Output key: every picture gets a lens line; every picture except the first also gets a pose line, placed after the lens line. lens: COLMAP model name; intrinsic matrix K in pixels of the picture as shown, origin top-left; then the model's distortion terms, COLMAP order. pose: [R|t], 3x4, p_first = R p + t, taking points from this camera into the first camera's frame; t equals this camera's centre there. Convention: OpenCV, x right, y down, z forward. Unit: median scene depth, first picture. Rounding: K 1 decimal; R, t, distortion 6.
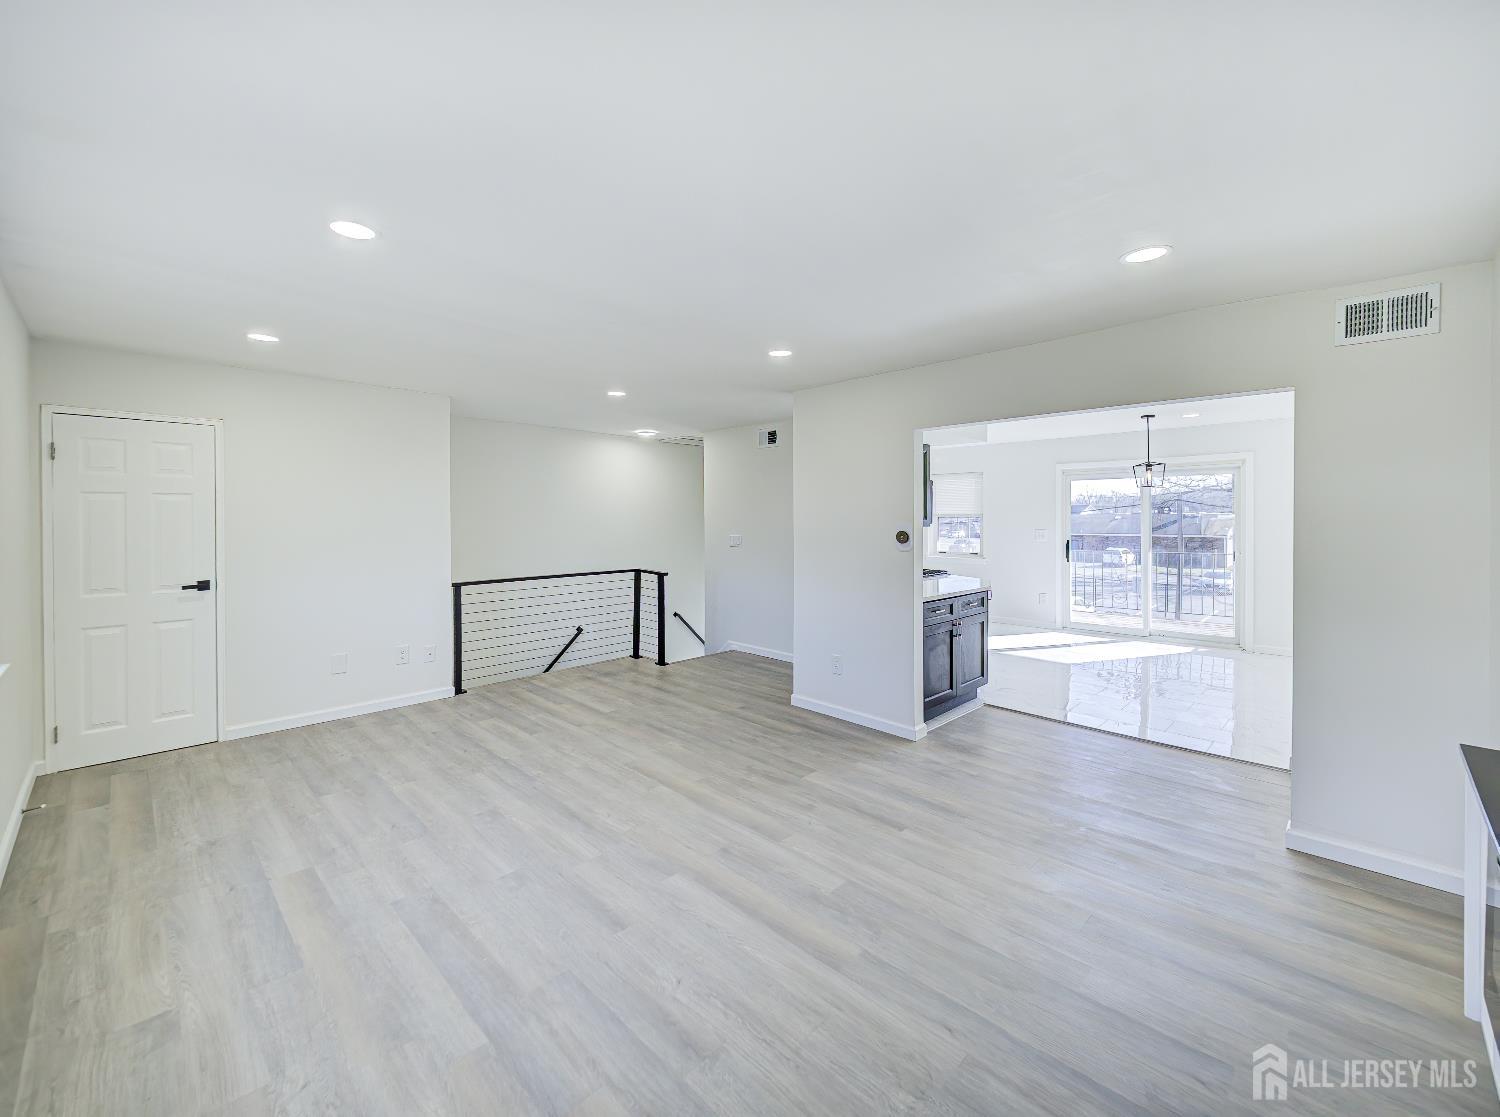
lens RADIAL K [[617.6, 0, 754.3], [0, 617.6, 519.8], [0, 0, 1]] dist [0.000827, -0.003020]
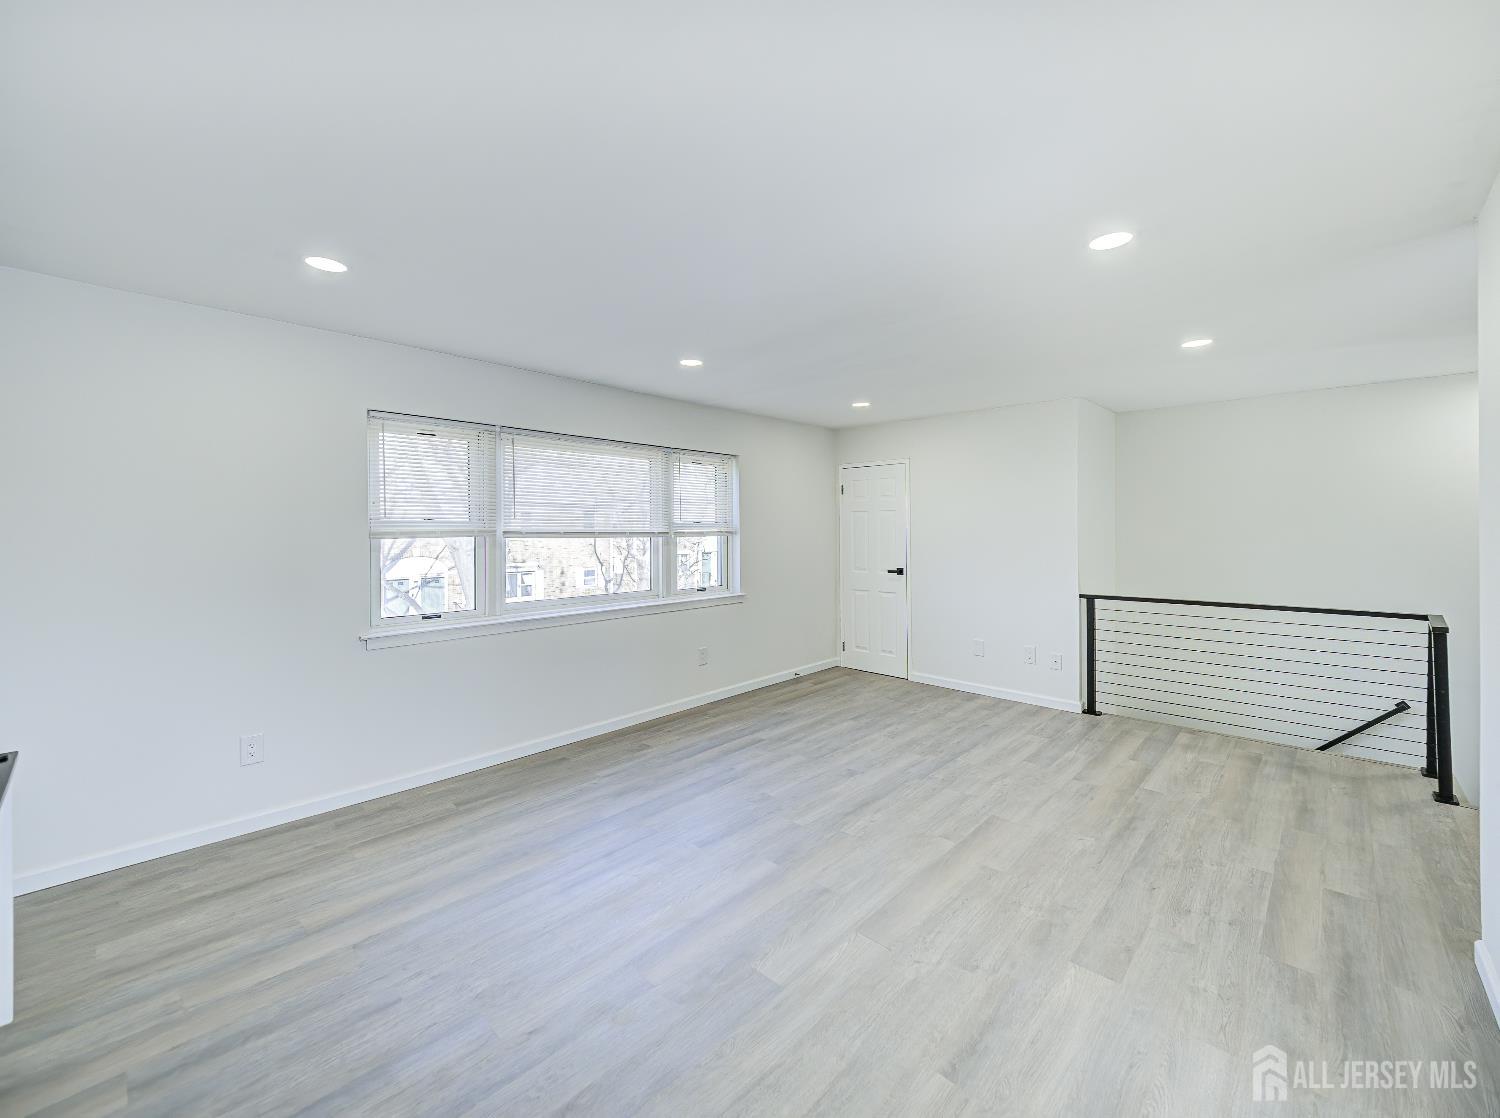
lens RADIAL K [[617.6, 0, 738.1], [0, 617.6, 525.7], [0, 0, 1]] dist [0.000827, -0.003020]
pose [[0.003448, 0.001769, -0.999992, 0.663170], [-0.002390, 0.999996, 0.001761, -0.006096], [0.999991, 0.002384, 0.003452, 0.663807]]
